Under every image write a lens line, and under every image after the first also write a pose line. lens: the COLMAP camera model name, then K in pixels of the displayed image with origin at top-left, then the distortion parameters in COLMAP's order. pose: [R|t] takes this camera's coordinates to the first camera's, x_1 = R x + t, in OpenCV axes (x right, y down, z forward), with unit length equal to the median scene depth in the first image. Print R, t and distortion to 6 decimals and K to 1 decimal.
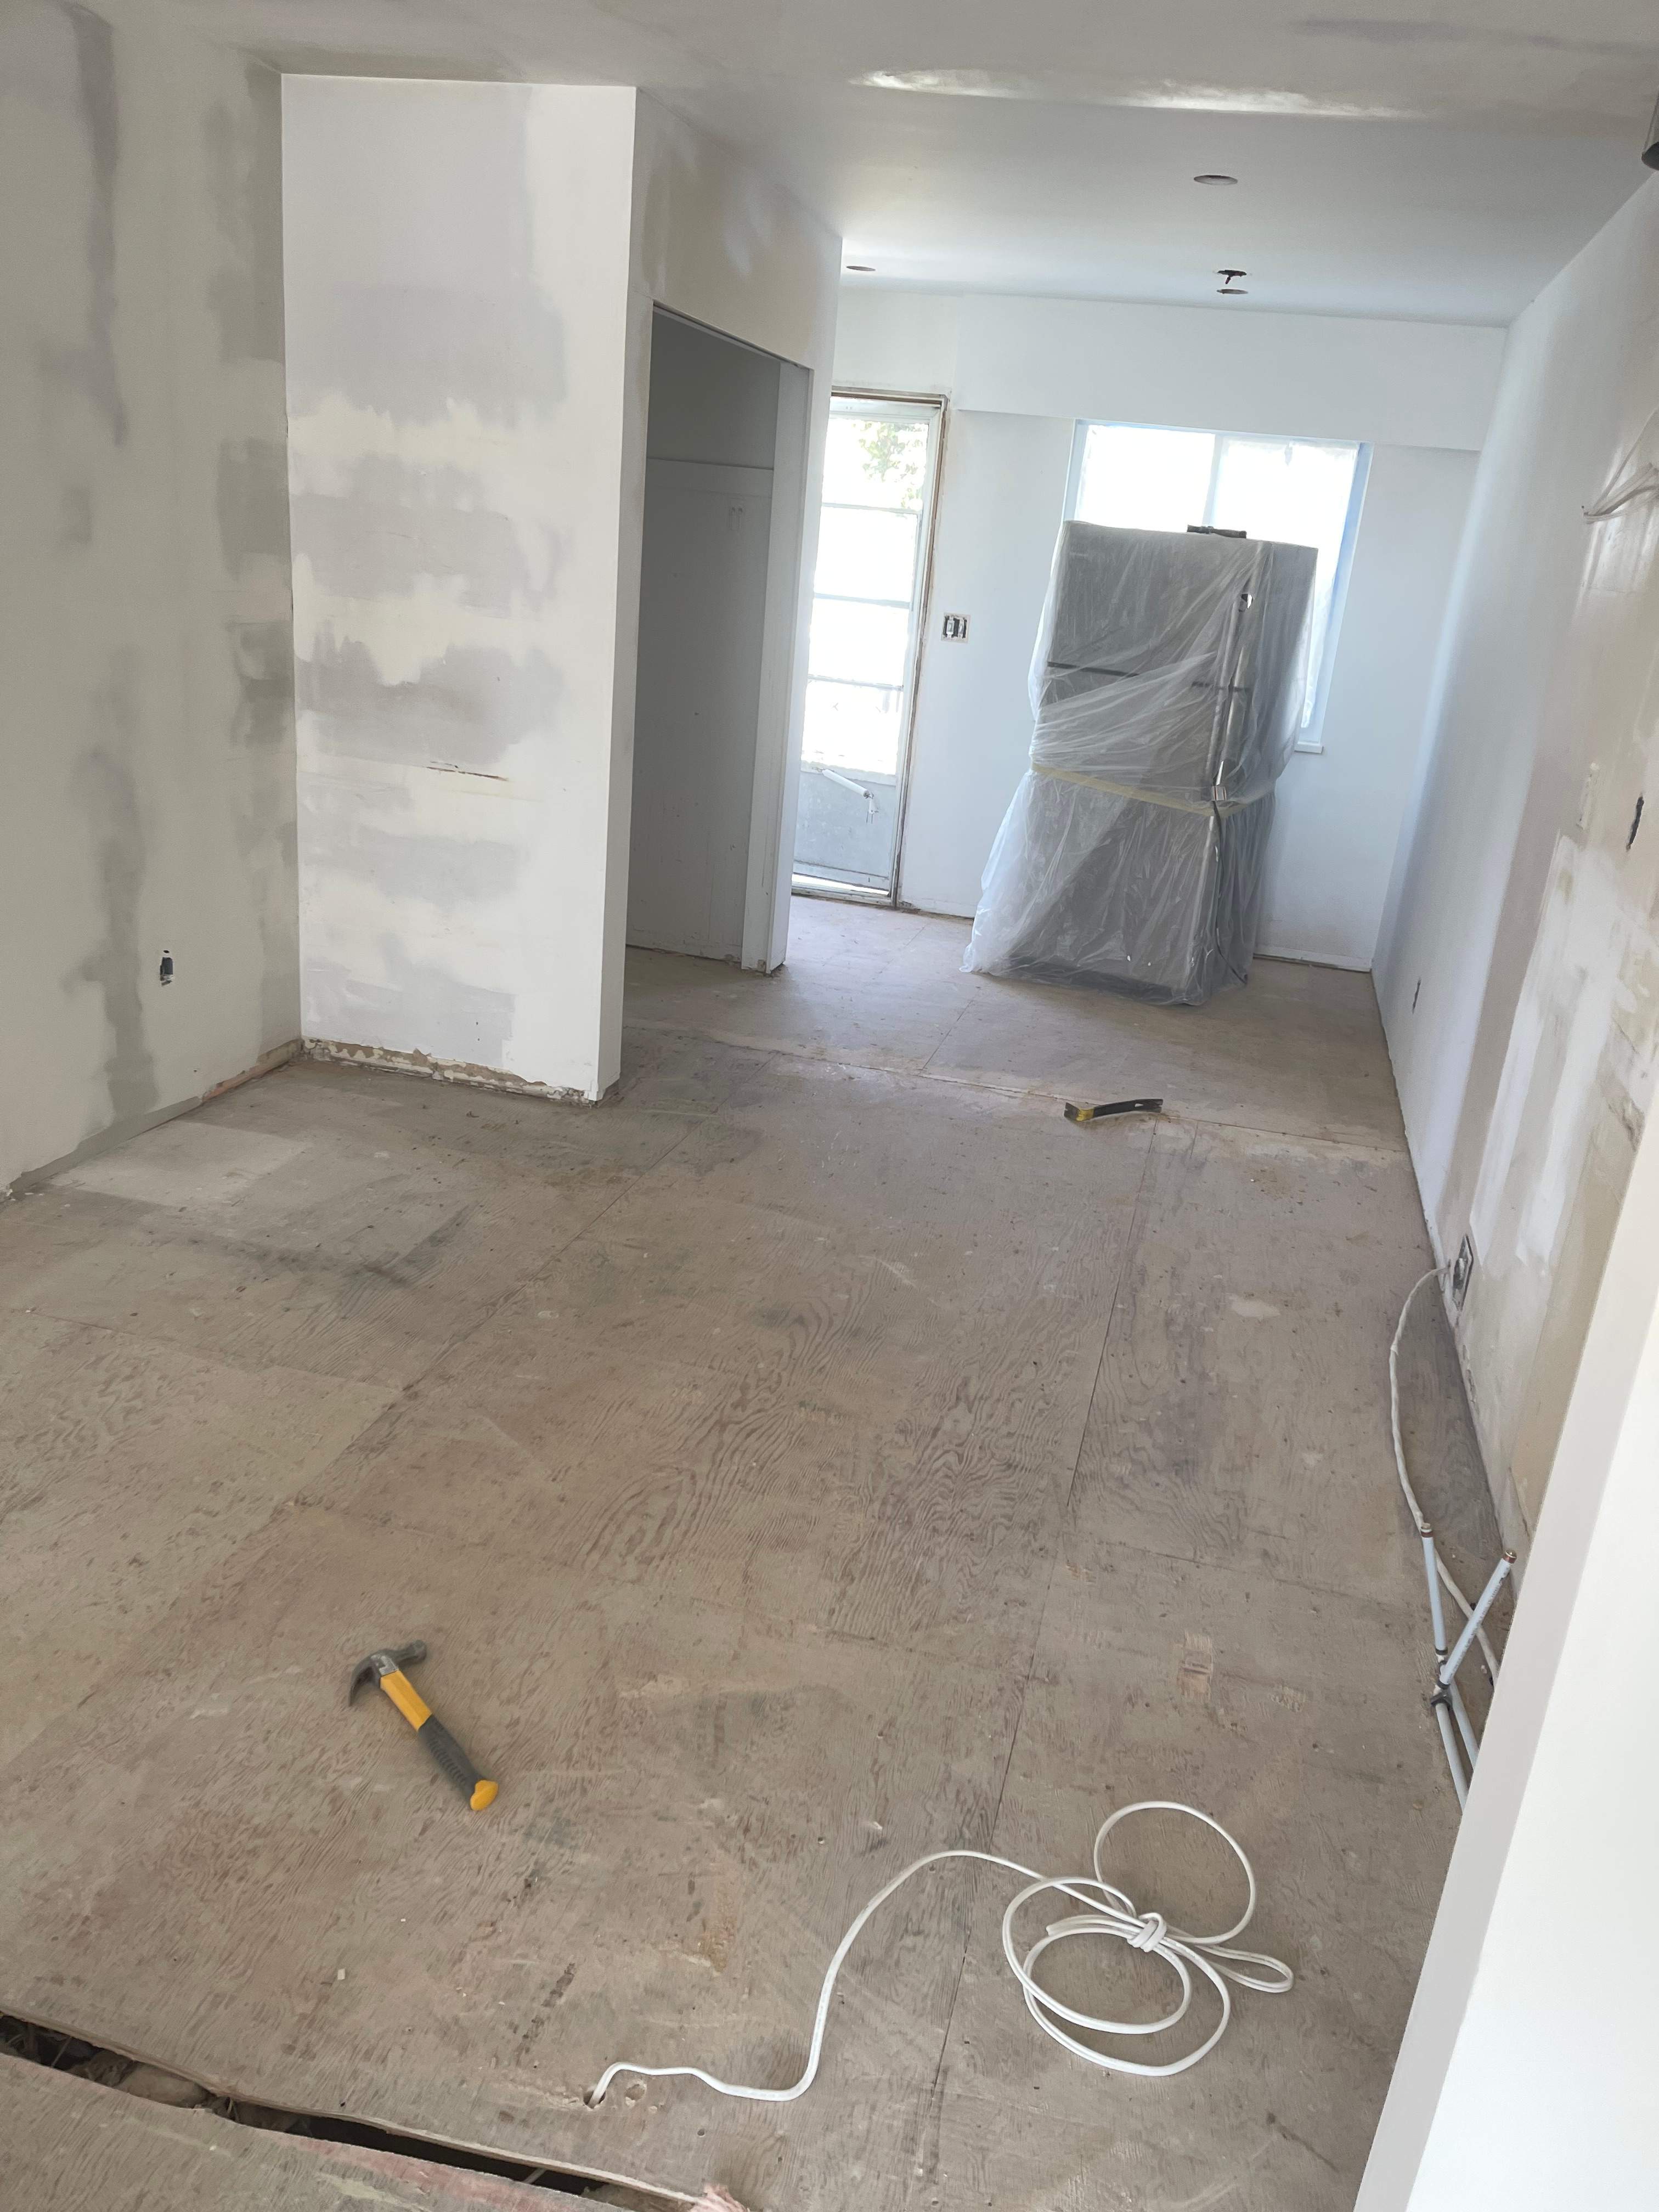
lens RADIAL K [[1655.0, 0, 878.3], [0, 1655.0, 1135.0], [0, 0, 1]] dist [0.050134, -0.065241]
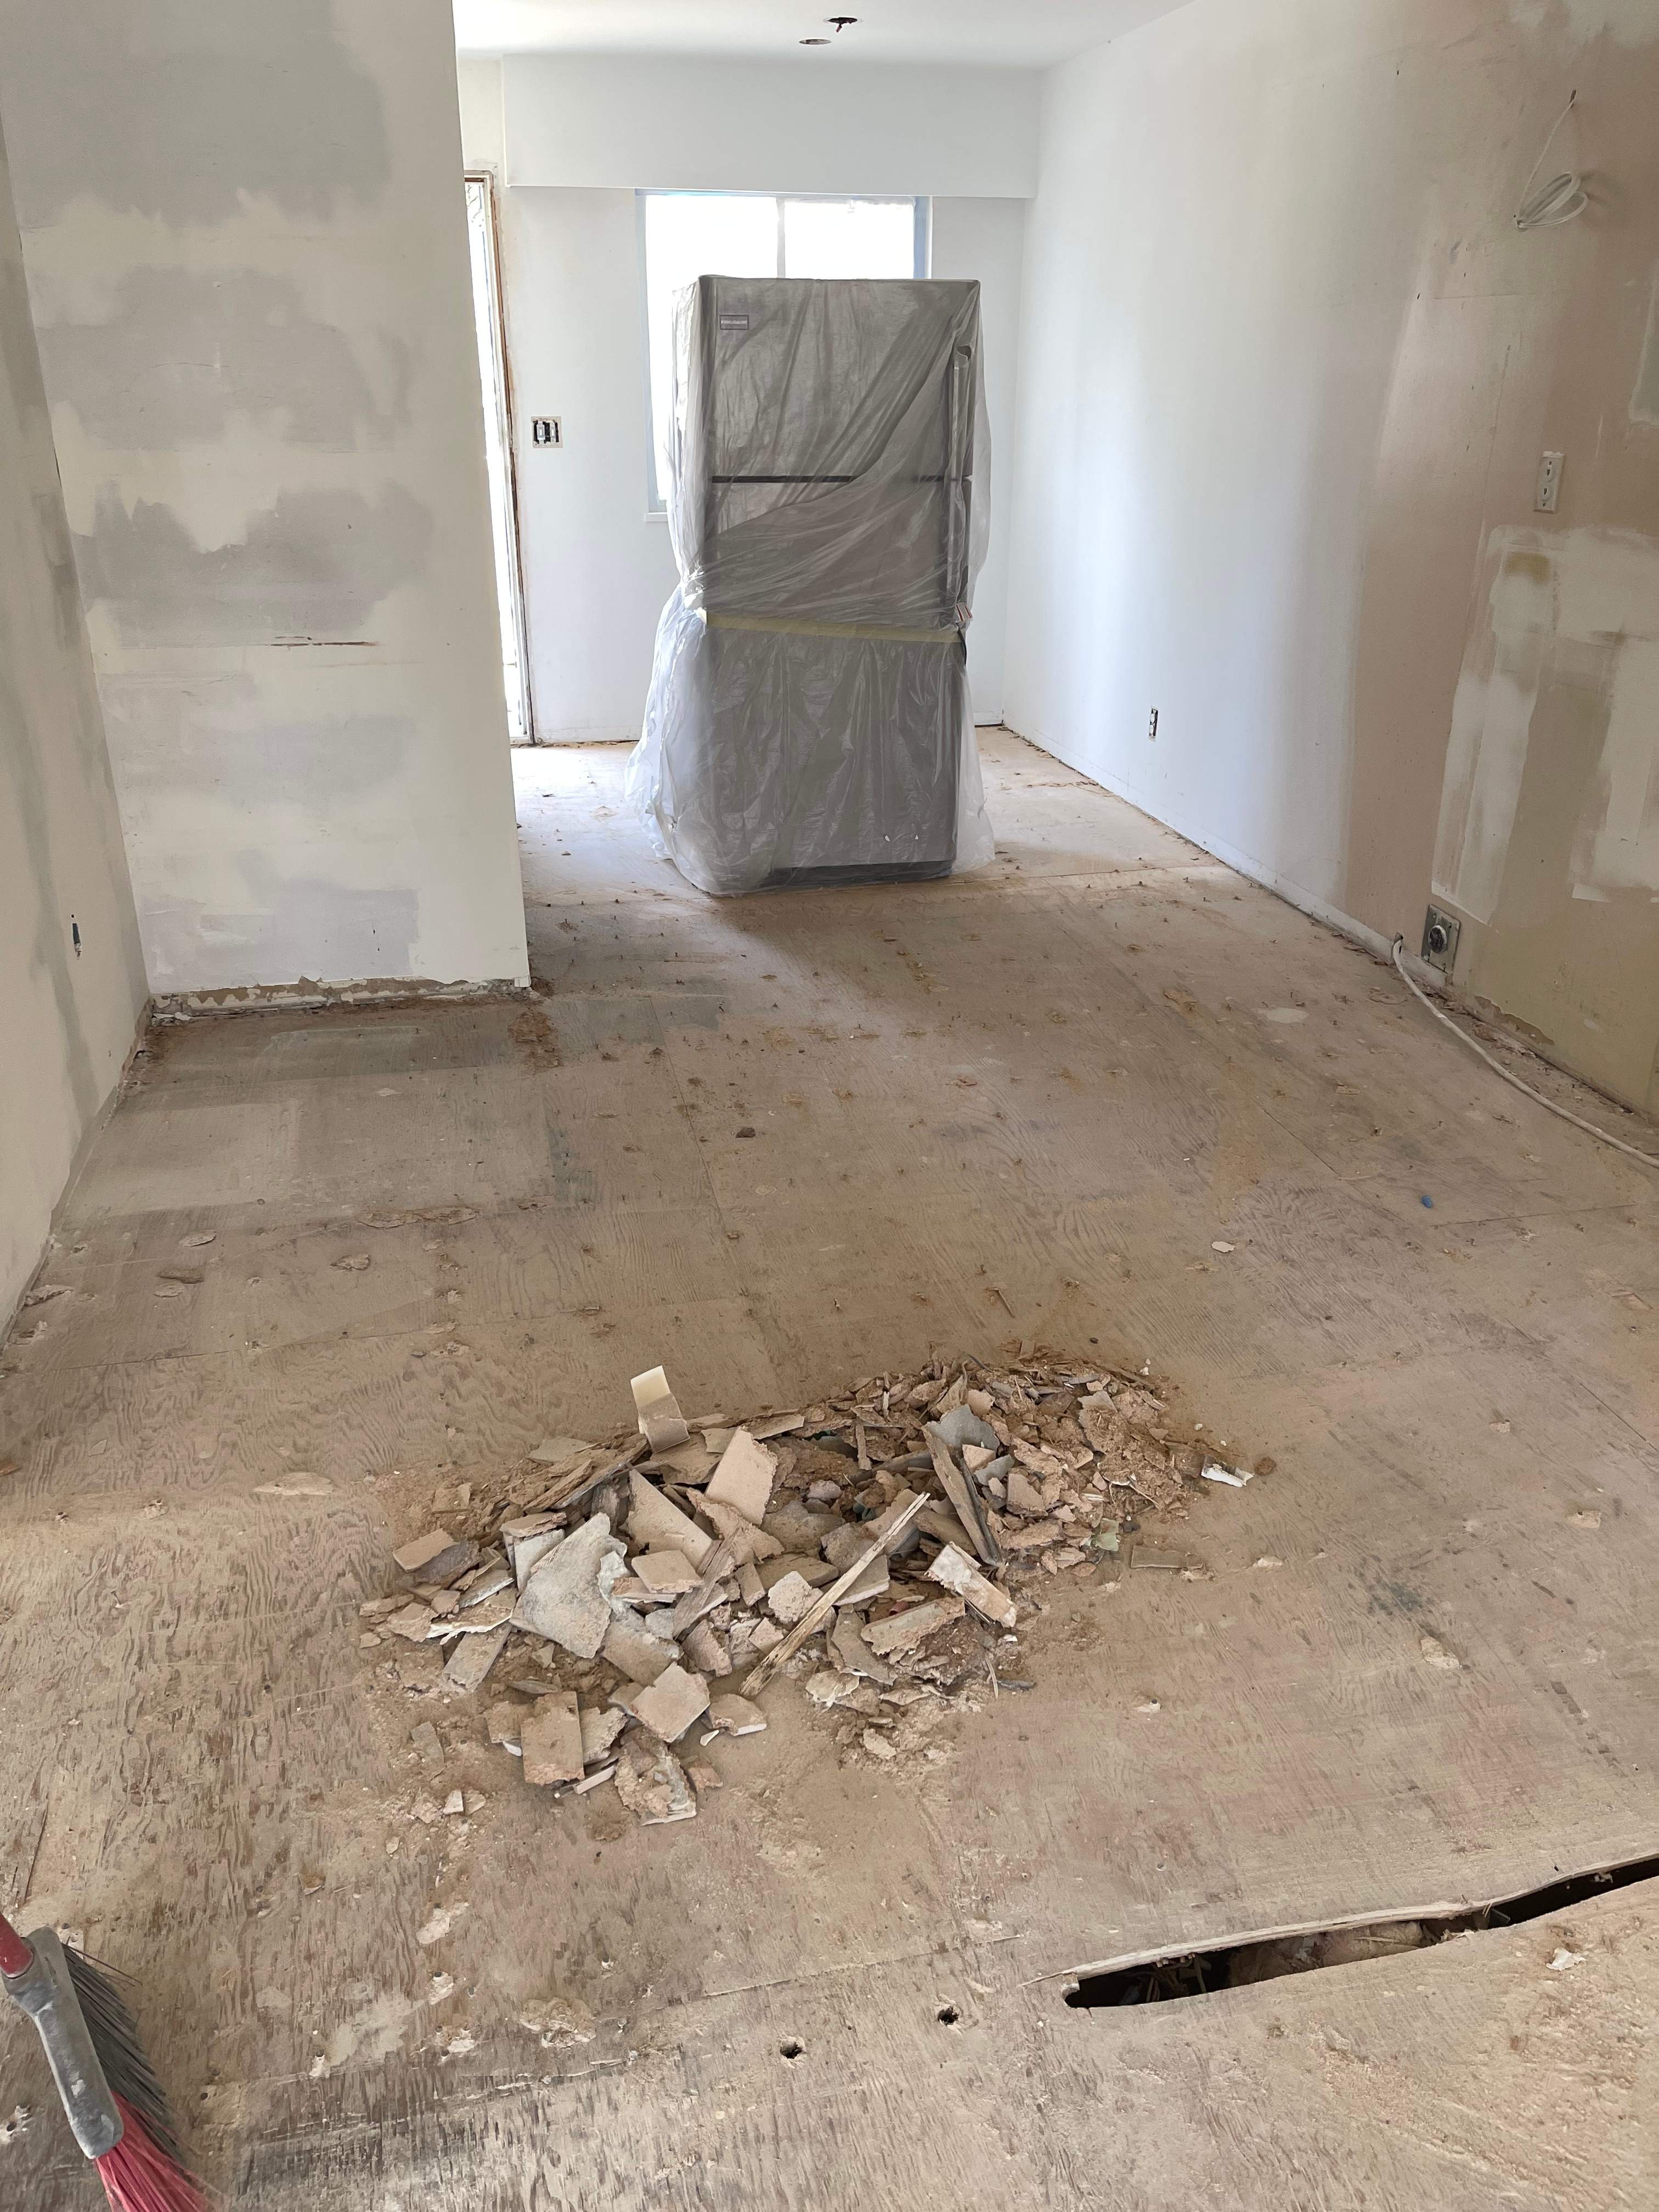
lens RADIAL K [[1655.0, 0, 833.6], [0, 1655.0, 1105.0], [0, 0, 1]] dist [0.050134, -0.065241]
pose [[0.897572, -0.258309, 0.357268, -0.362596], [0.226616, 0.965444, 0.128695, -0.036919], [-0.378166, -0.034551, 0.925093, 0.092067]]
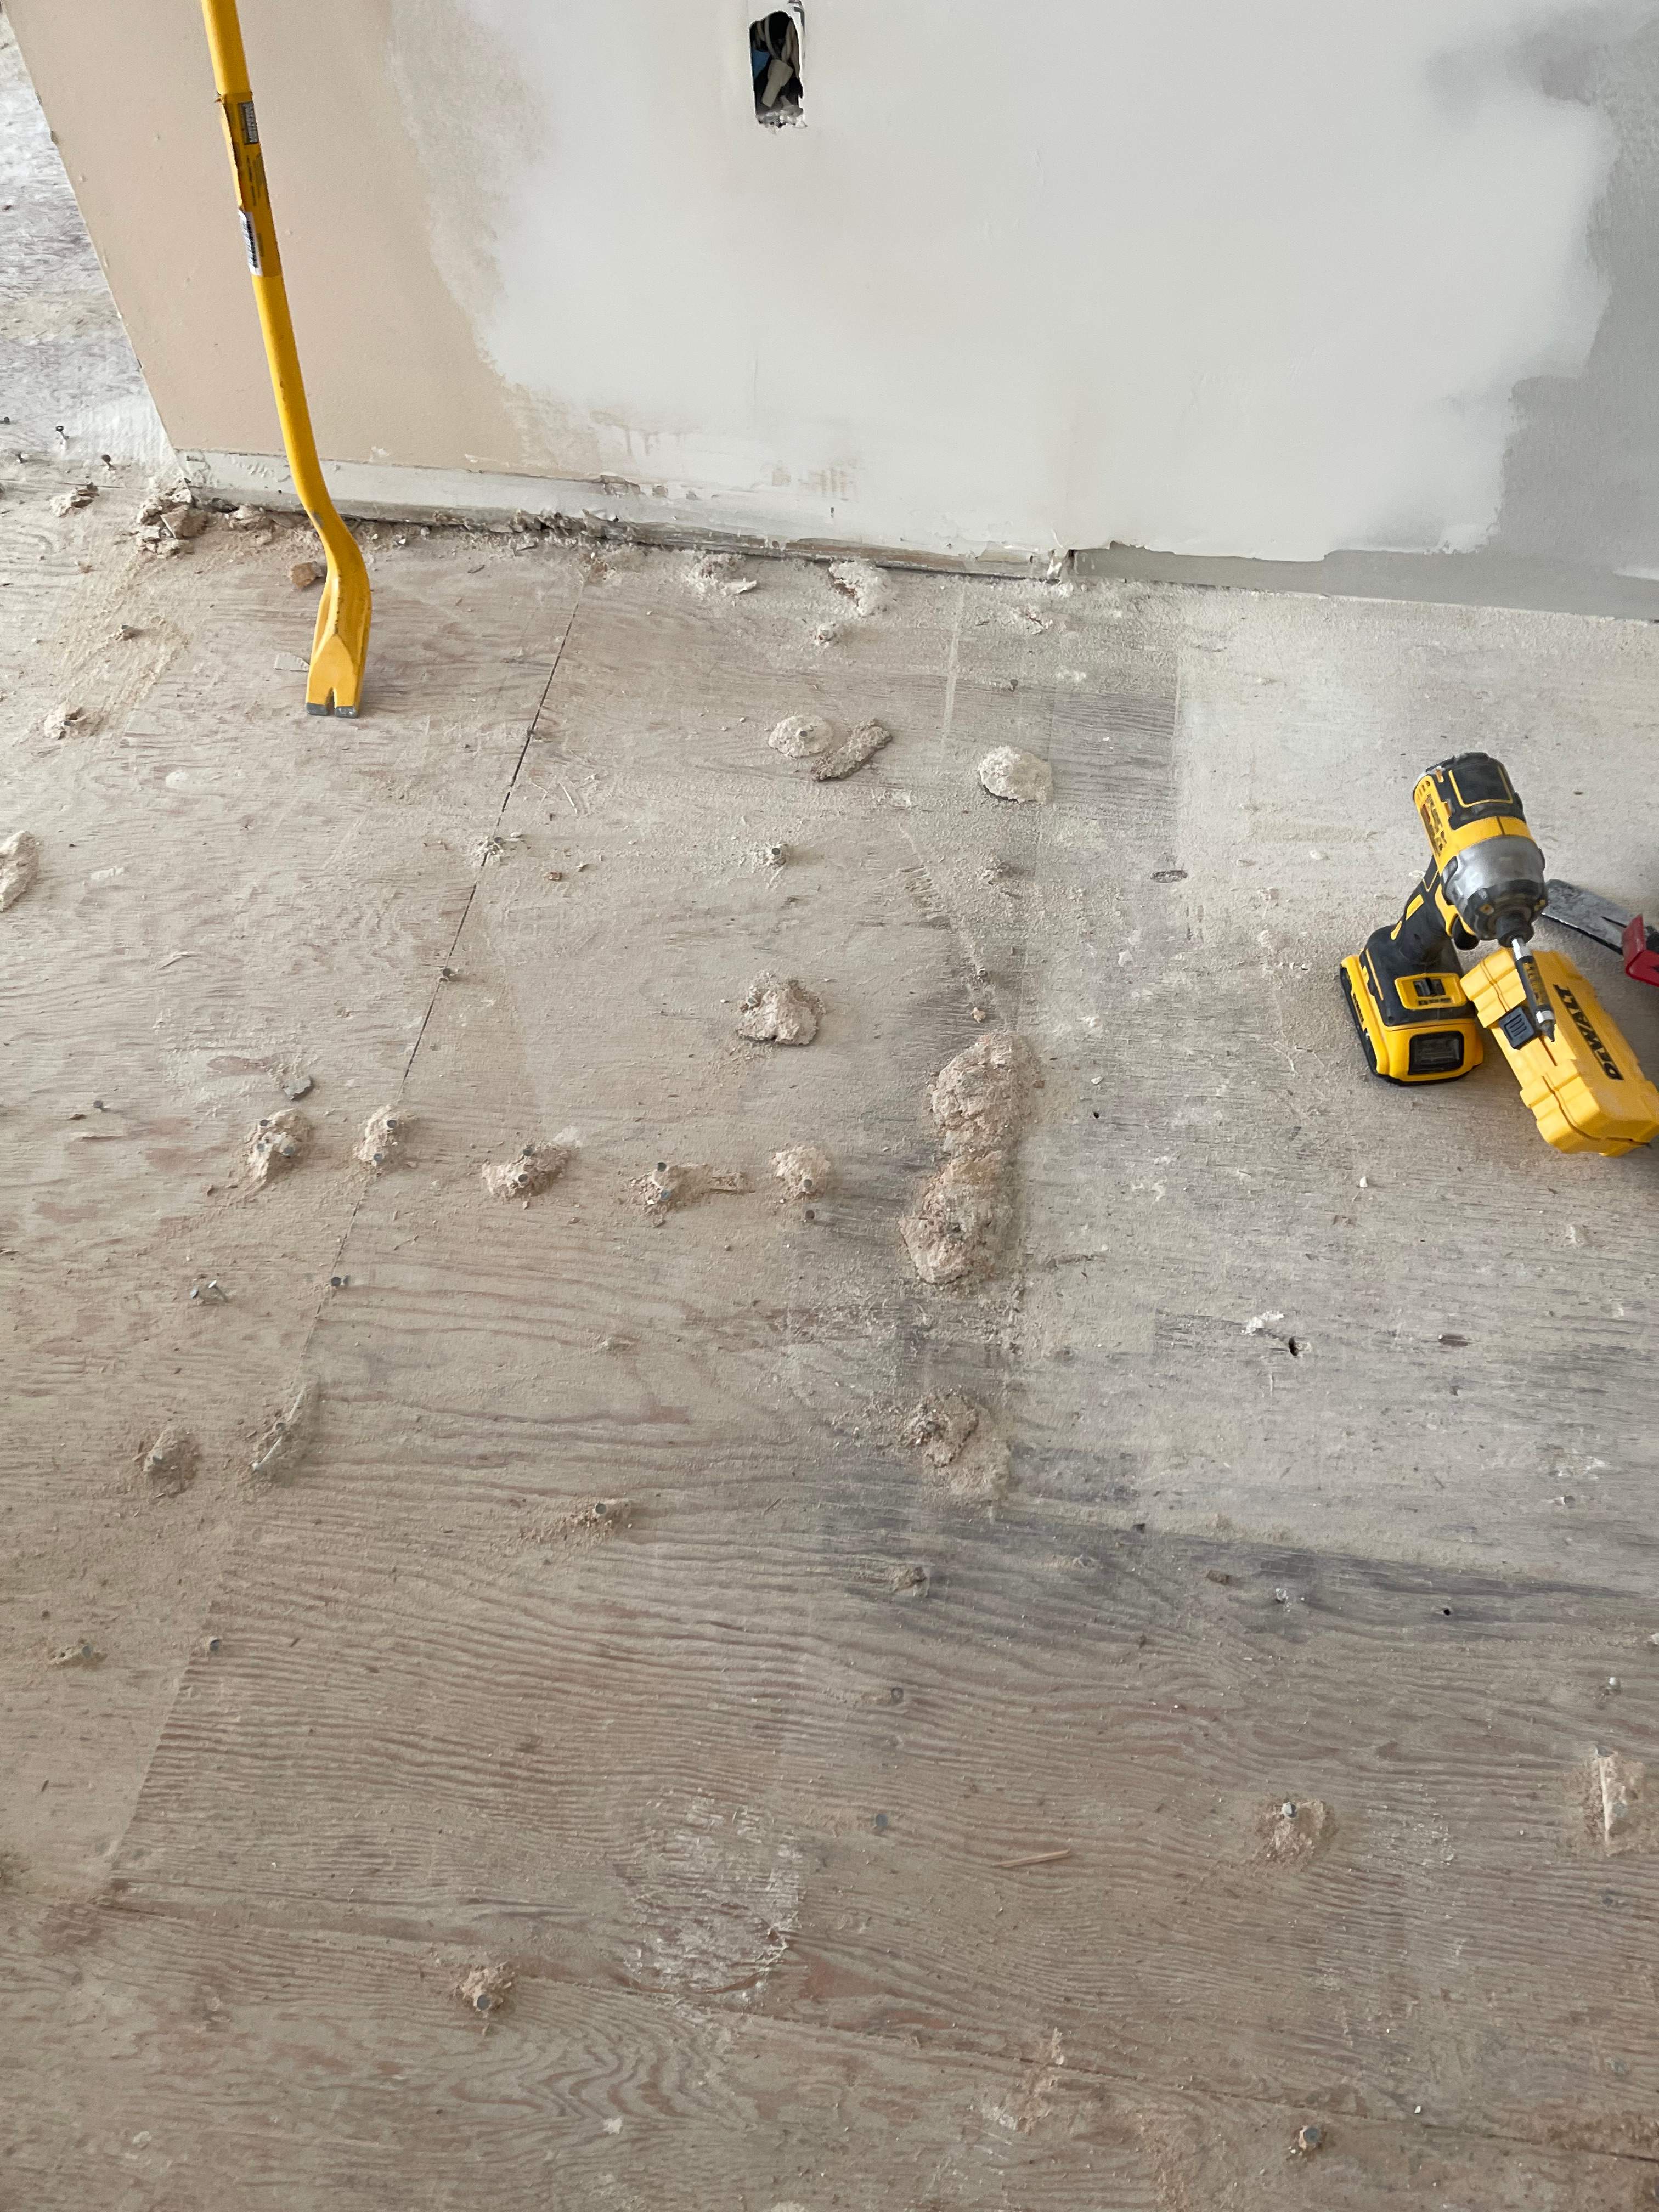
lens RADIAL K [[1655.0, 0, 820.9], [0, 1655.0, 1124.3], [0, 0, 1]] dist [0.050134, -0.065241]
pose [[0.080561, 0.759828, -0.645113, -0.125044], [-0.311775, 0.633950, 0.707746, -0.122079], [0.946734, 0.144113, 0.287968, 0.681976]]
